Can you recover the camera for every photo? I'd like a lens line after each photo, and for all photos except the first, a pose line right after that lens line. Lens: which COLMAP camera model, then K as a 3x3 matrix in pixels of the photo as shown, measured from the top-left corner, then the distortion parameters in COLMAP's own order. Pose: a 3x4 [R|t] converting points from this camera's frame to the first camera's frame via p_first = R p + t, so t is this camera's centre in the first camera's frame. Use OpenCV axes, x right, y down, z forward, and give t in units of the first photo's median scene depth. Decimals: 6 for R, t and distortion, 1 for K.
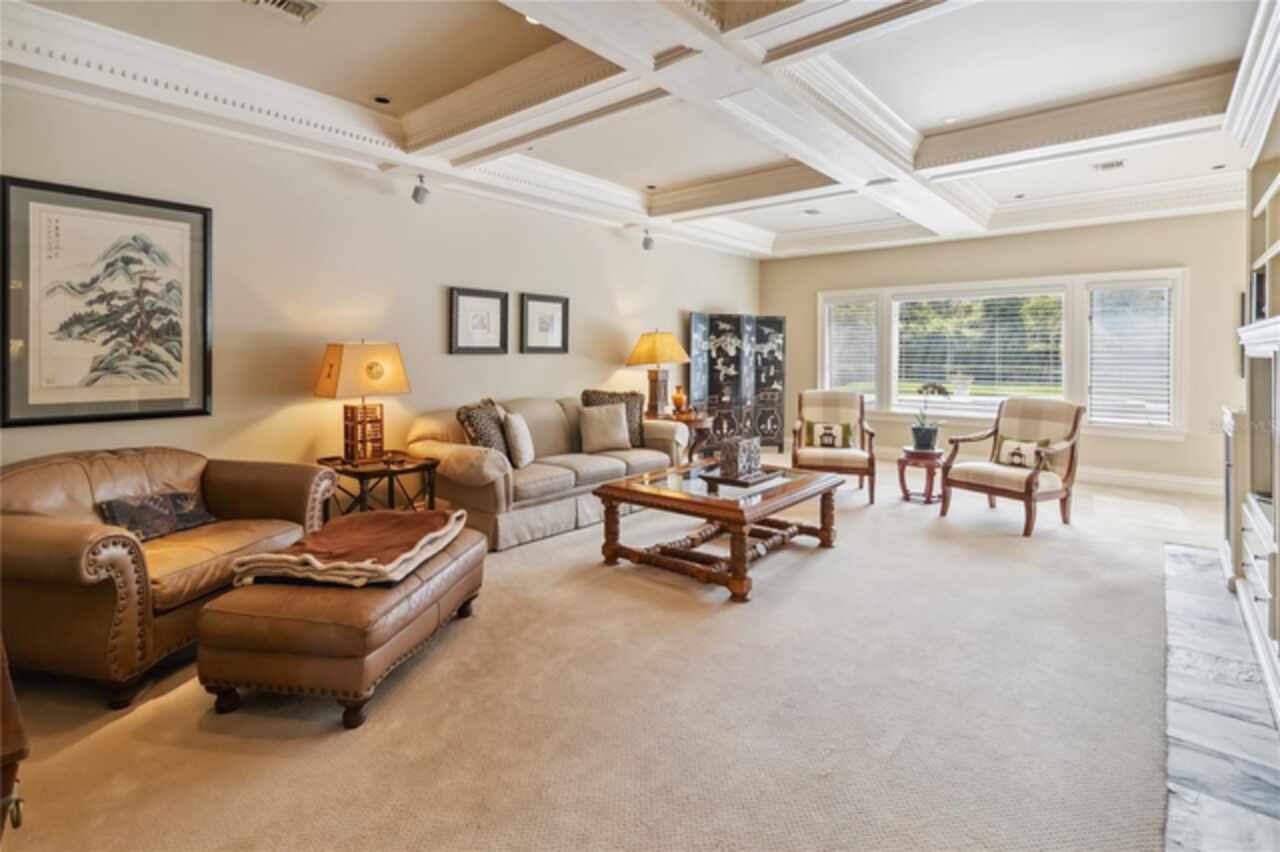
lens RADIAL K [[617.8, 0, 638.0], [0, 617.8, 348.1], [0, 0, 1]] dist [-0.000421, -0.000063]
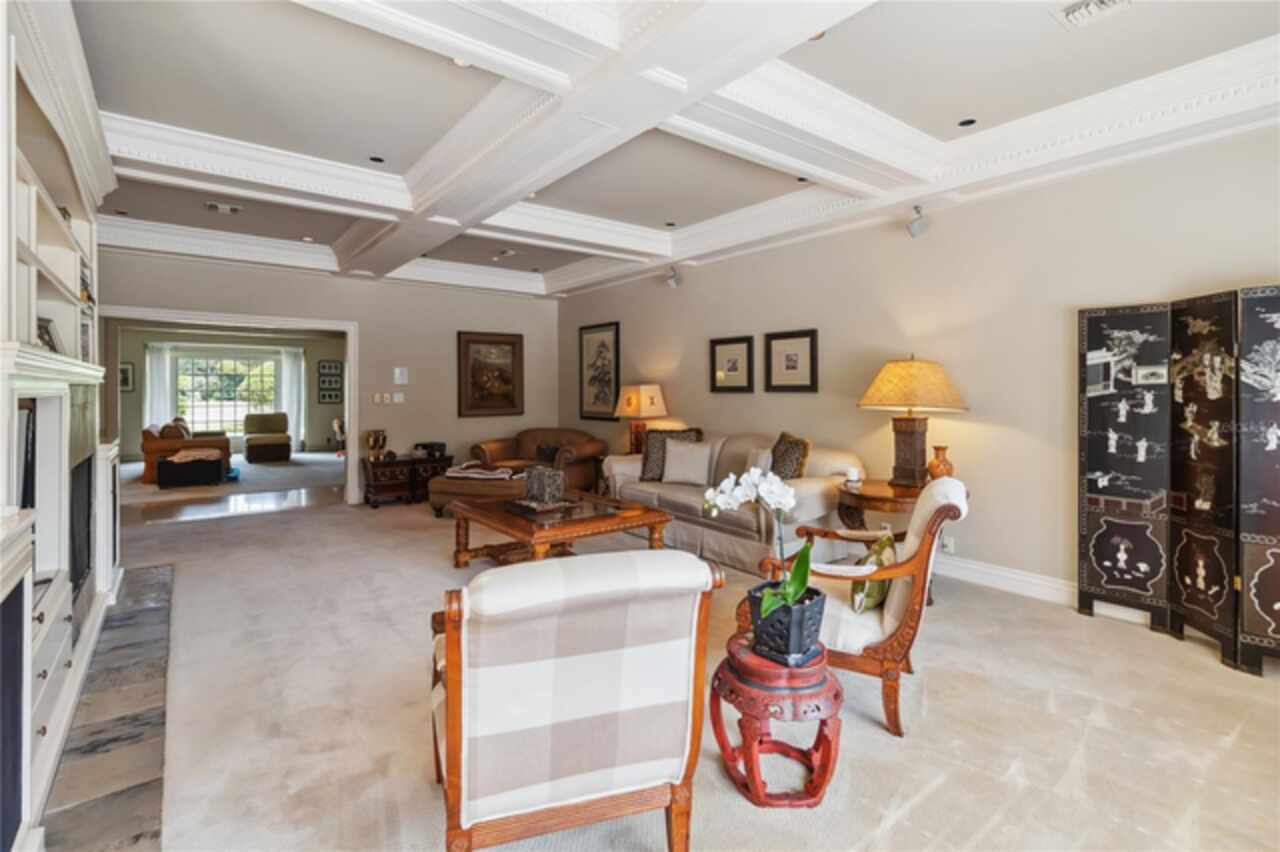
lens RADIAL K [[610.7, 0, 639.9], [0, 610.7, 374.7], [0, 0, 1]] dist [0.000421, 0.000150]
pose [[-0.213600, -0.029432, -0.976478, 0.951409], [0.004833, 0.999502, -0.031183, 0.011581], [0.976909, -0.011380, -0.213352, 1.119317]]
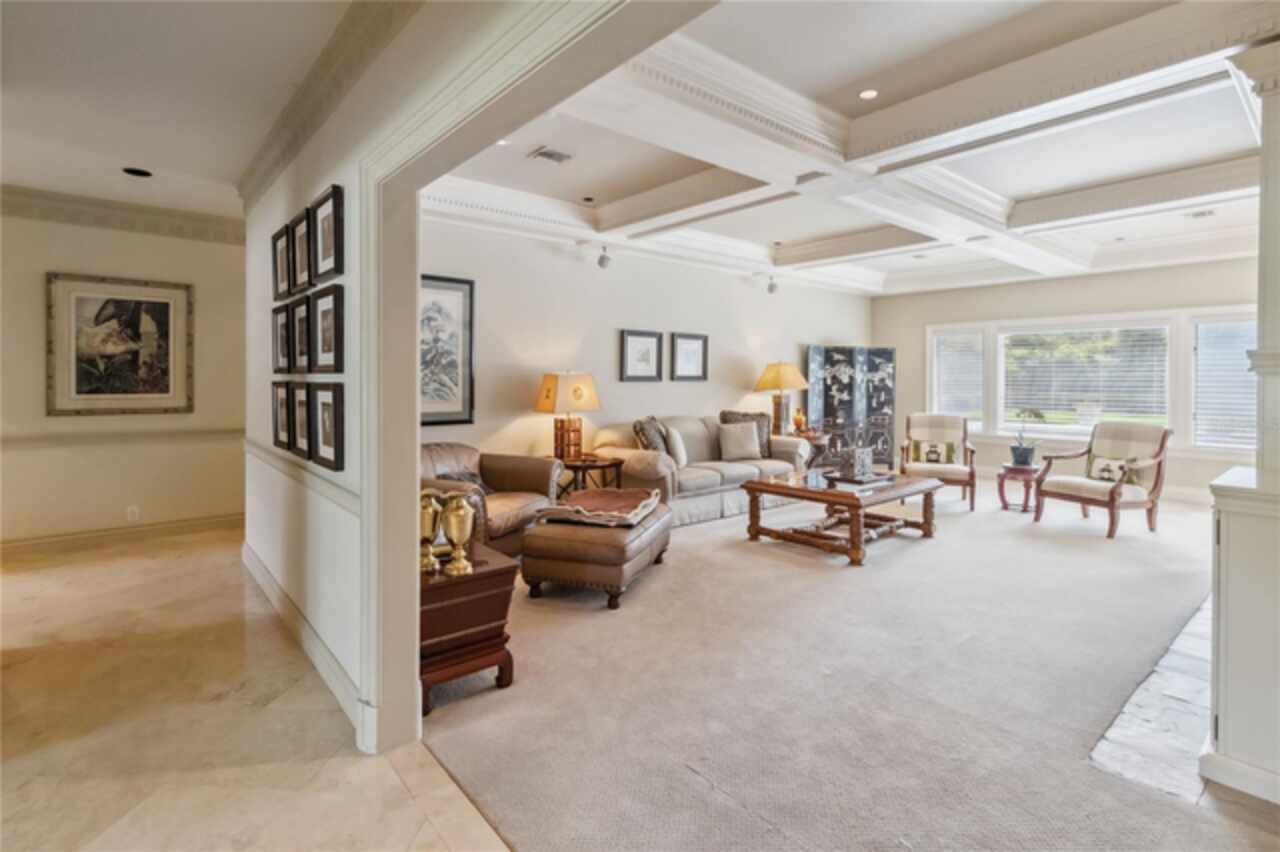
lens RADIAL K [[610.7, 0, 639.9], [0, 610.7, 374.7], [0, 0, 1]] dist [0.000421, 0.000150]
pose [[0.986283, 0.001218, -0.165061, -0.053719], [-0.001027, 0.999999, 0.001245, -0.005894], [0.165062, -0.001058, 0.986283, -0.257108]]
